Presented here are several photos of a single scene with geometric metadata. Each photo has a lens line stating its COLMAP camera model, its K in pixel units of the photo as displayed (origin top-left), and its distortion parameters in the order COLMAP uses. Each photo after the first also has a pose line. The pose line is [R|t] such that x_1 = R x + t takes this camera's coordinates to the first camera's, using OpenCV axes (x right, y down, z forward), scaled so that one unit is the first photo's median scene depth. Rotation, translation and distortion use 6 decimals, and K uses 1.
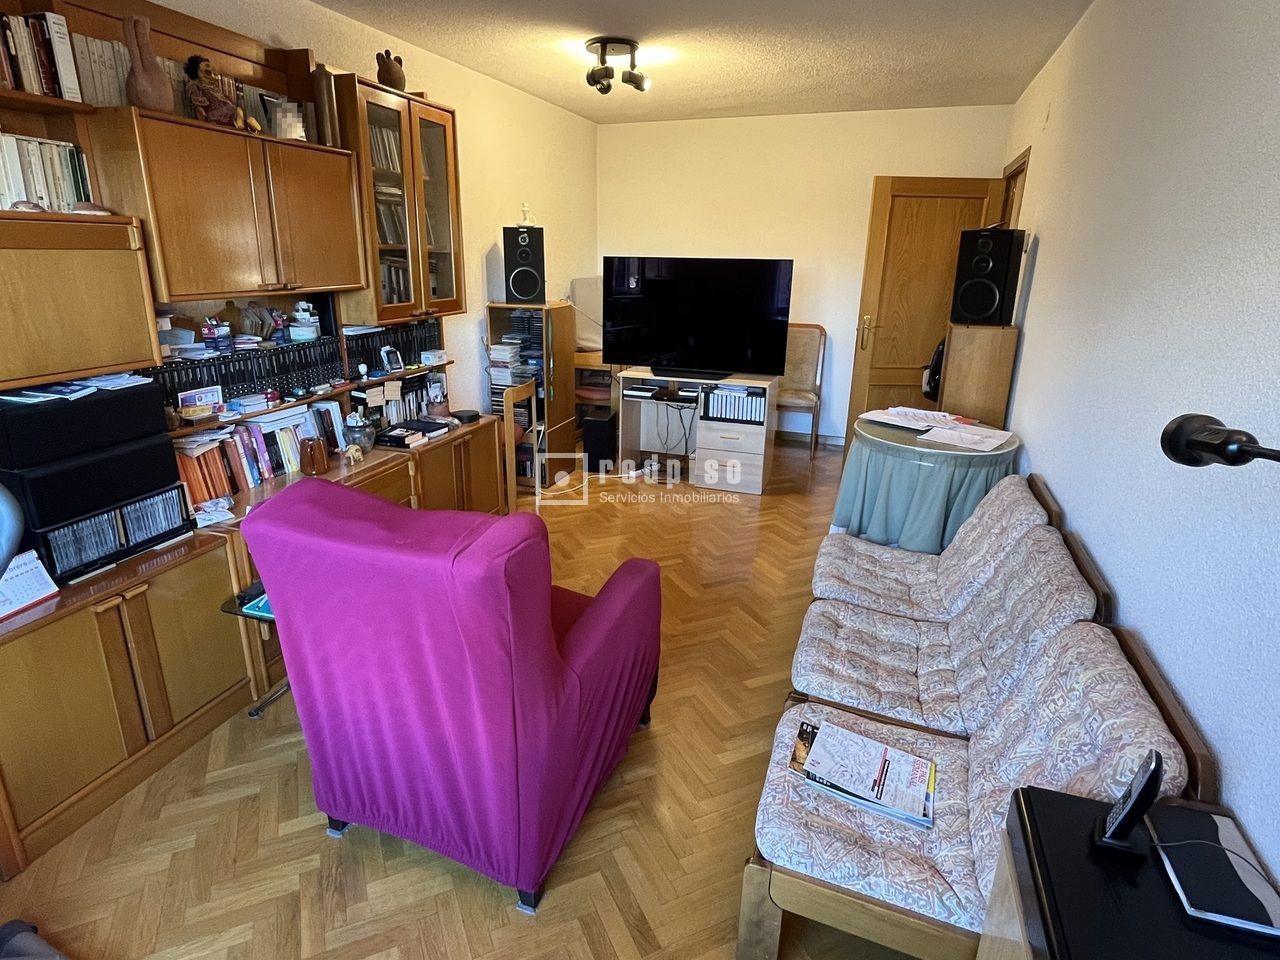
lens RADIAL K [[709.9, 0, 640.0], [0, 709.9, 480.0], [0, 0, 1]] dist [0.003510, -0.001371]
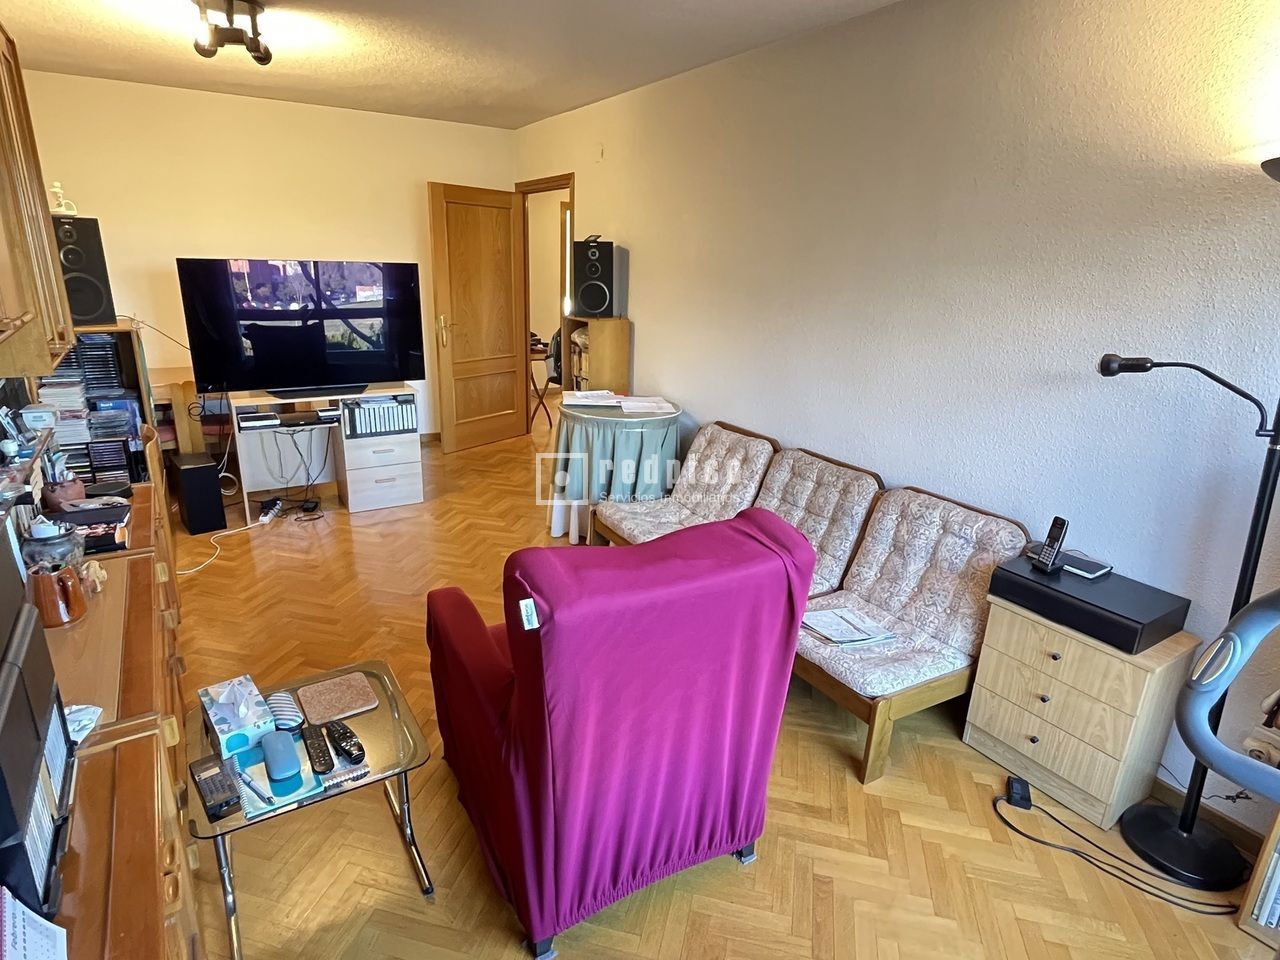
lens RADIAL K [[709.9, 0, 640.0], [0, 709.9, 480.0], [0, 0, 1]] dist [0.003510, -0.001371]
pose [[0.616495, -0.232054, 0.752387, -0.387823], [0.220883, 0.968182, 0.117622, -0.059666], [-0.755741, 0.093677, 0.648136, 0.135431]]
